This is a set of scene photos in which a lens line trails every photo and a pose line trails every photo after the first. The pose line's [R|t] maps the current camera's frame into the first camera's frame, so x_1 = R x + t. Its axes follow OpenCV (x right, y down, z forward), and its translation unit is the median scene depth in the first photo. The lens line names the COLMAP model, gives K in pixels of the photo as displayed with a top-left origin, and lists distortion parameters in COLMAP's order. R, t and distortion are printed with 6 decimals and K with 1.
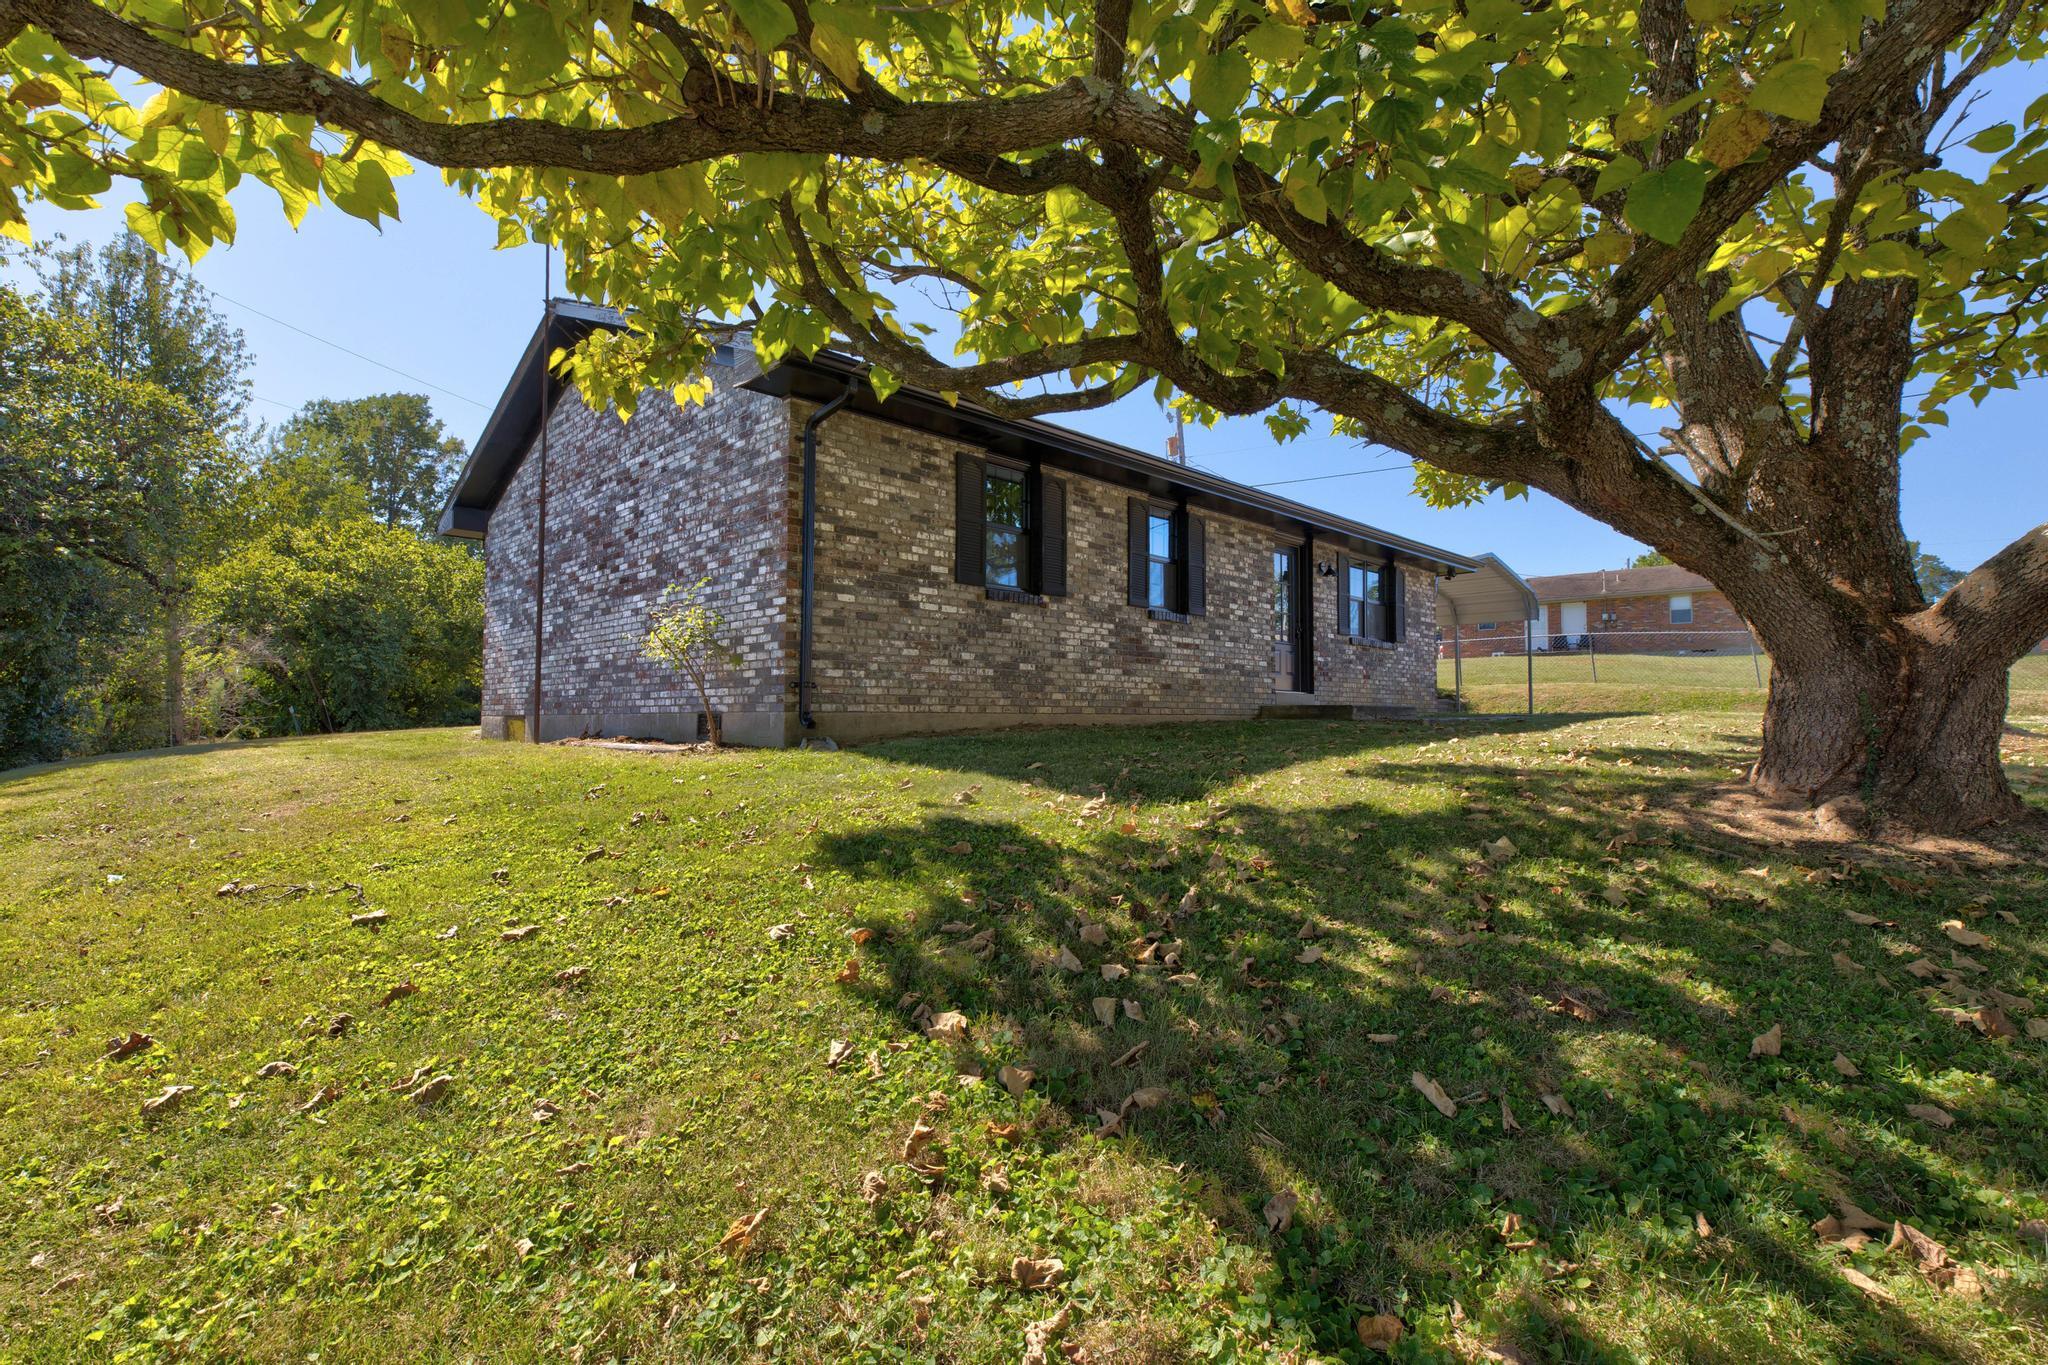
lens RADIAL K [[983.8, 0, 1024.0], [0, 983.8, 682.5], [0, 0, 1]] dist [-0.000537, -0.000836]
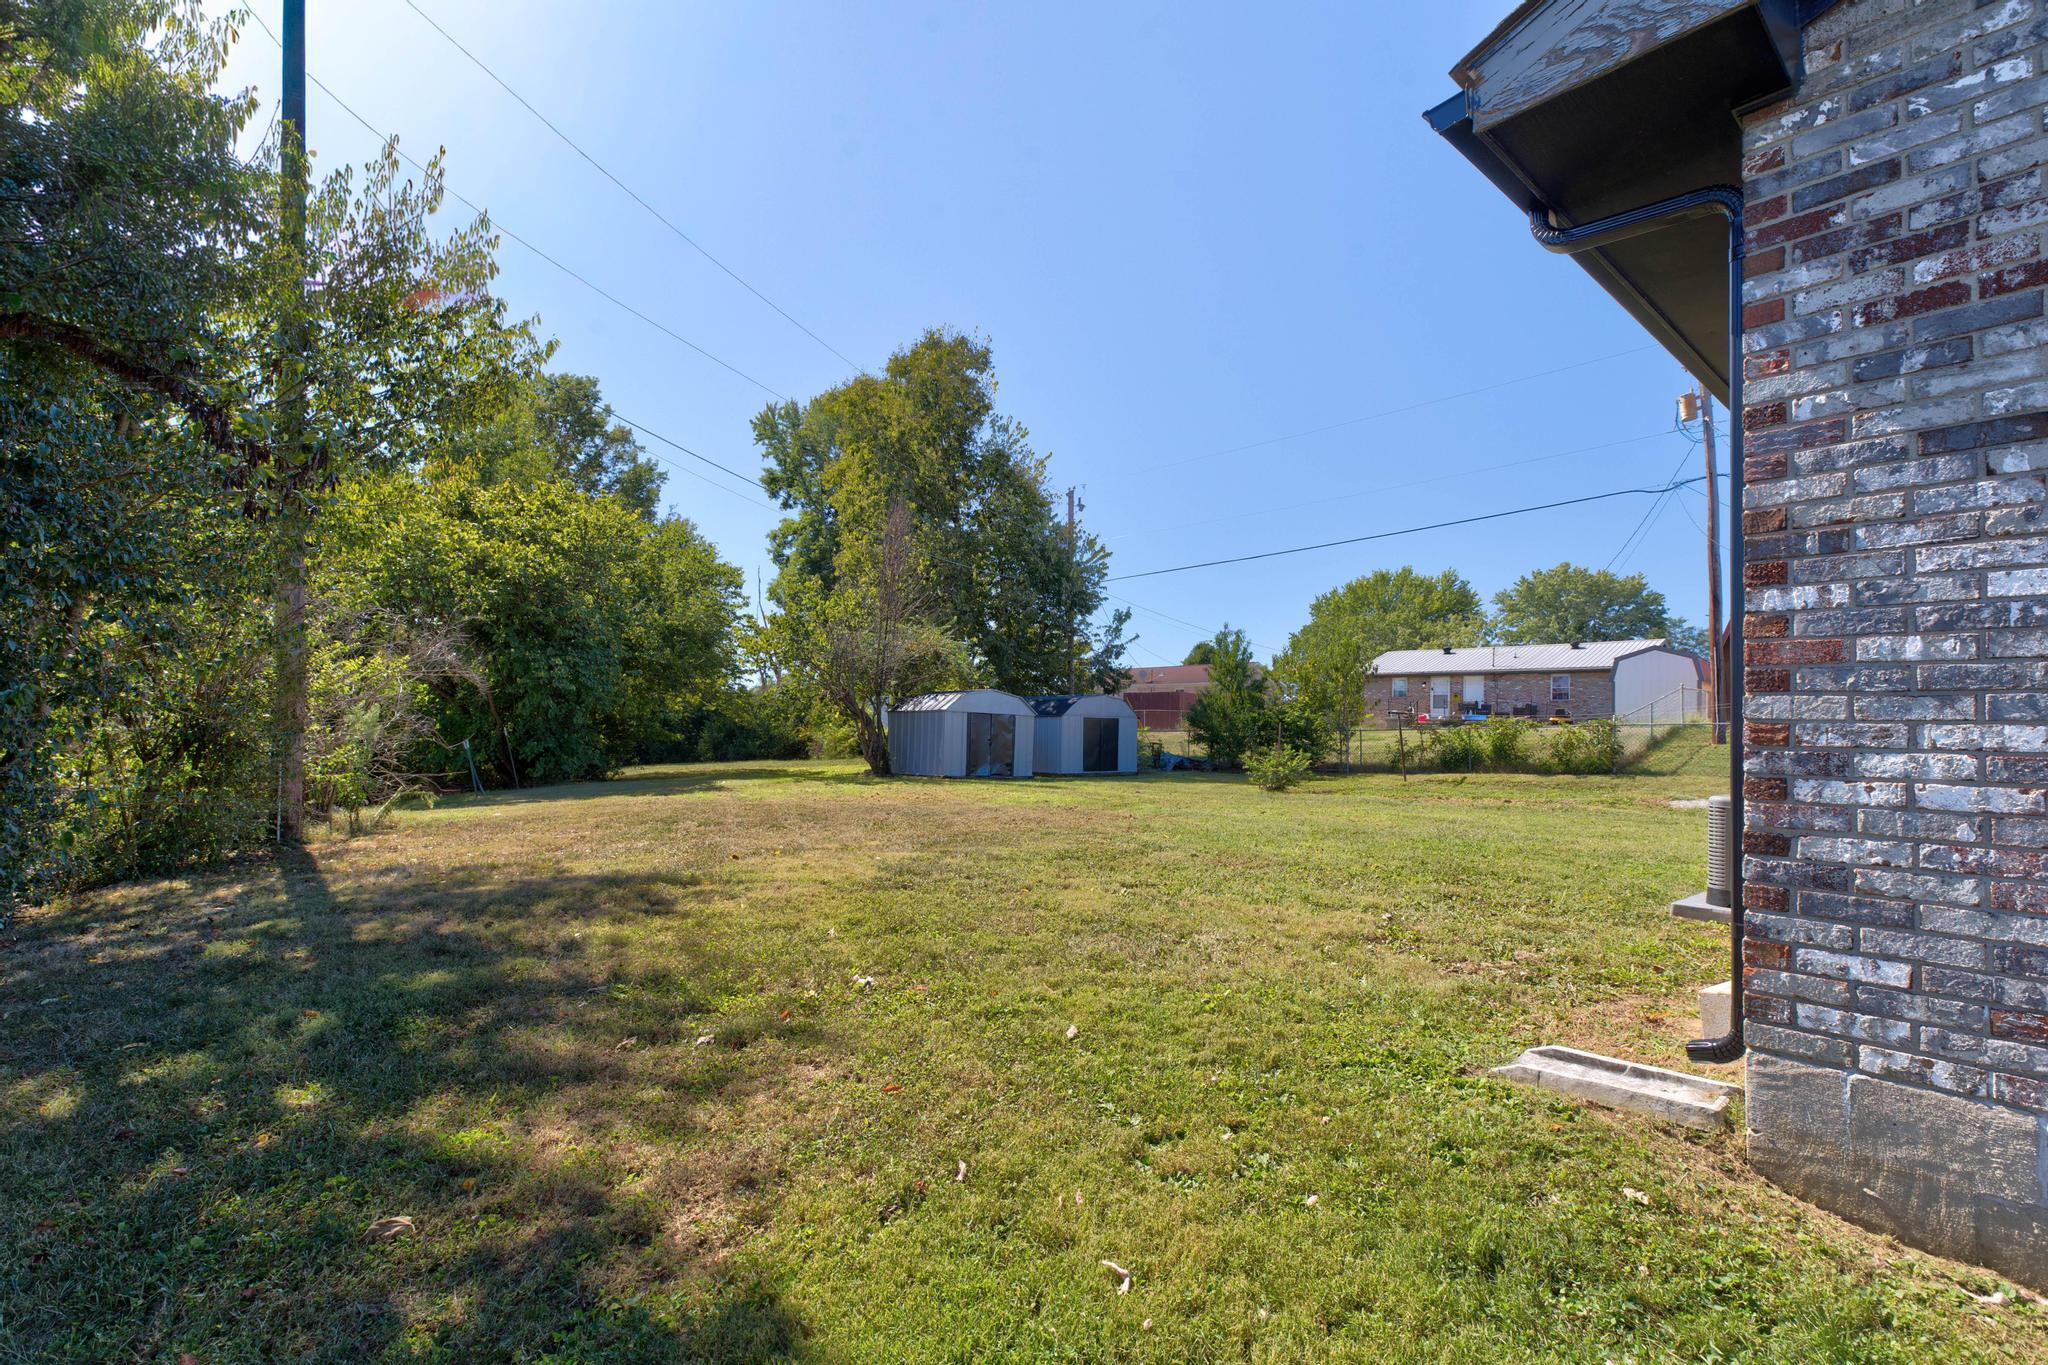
lens RADIAL K [[930.6, 0, 1024.0], [0, 930.6, 682.5], [0, 0, 1]] dist [-0.001850, -0.000176]
pose [[0.997679, 0.028517, -0.061829, -0.338676], [-0.030184, 0.999201, -0.026208, -0.010806], [0.061032, 0.028013, 0.997743, 0.403024]]
